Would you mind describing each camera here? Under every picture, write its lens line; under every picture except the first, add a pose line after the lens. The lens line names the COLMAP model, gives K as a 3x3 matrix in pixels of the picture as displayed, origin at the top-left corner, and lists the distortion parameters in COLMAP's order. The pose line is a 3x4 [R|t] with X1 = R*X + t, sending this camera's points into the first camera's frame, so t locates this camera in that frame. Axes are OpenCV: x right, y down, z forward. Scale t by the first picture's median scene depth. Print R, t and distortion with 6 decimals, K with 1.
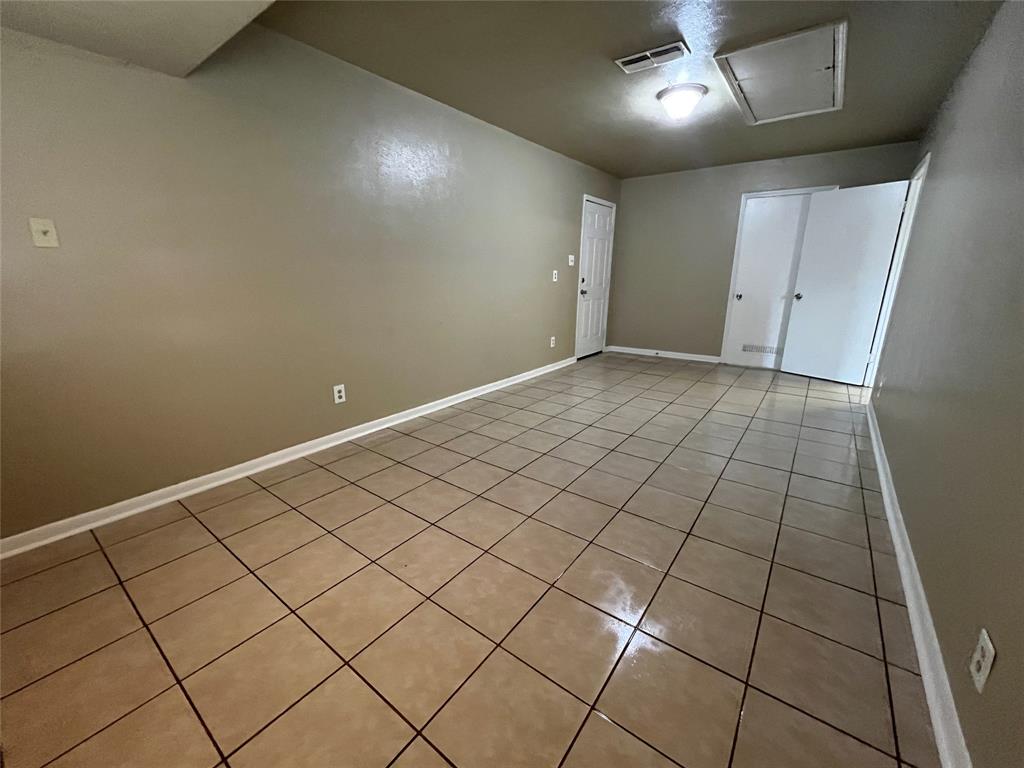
lens RADIAL K [[415.4, 0, 510.8], [0, 415.4, 381.5], [0, 0, 1]] dist [-0.002891, -0.000933]
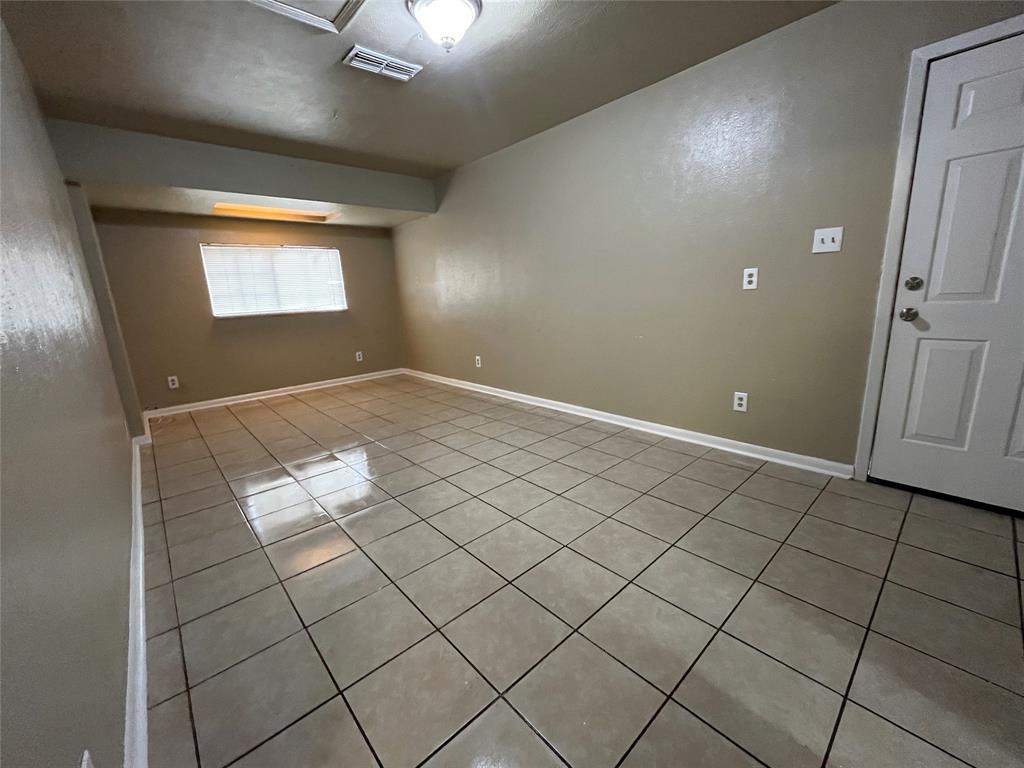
lens RADIAL K [[415.4, 0, 511.9], [0, 415.4, 385.3], [0, 0, 1]] dist [-0.002891, -0.000933]
pose [[-0.185840, 0.223927, -0.956724, 0.811482], [-0.205793, 0.943220, 0.260741, -0.237433], [0.960788, 0.245343, -0.129205, 0.955185]]
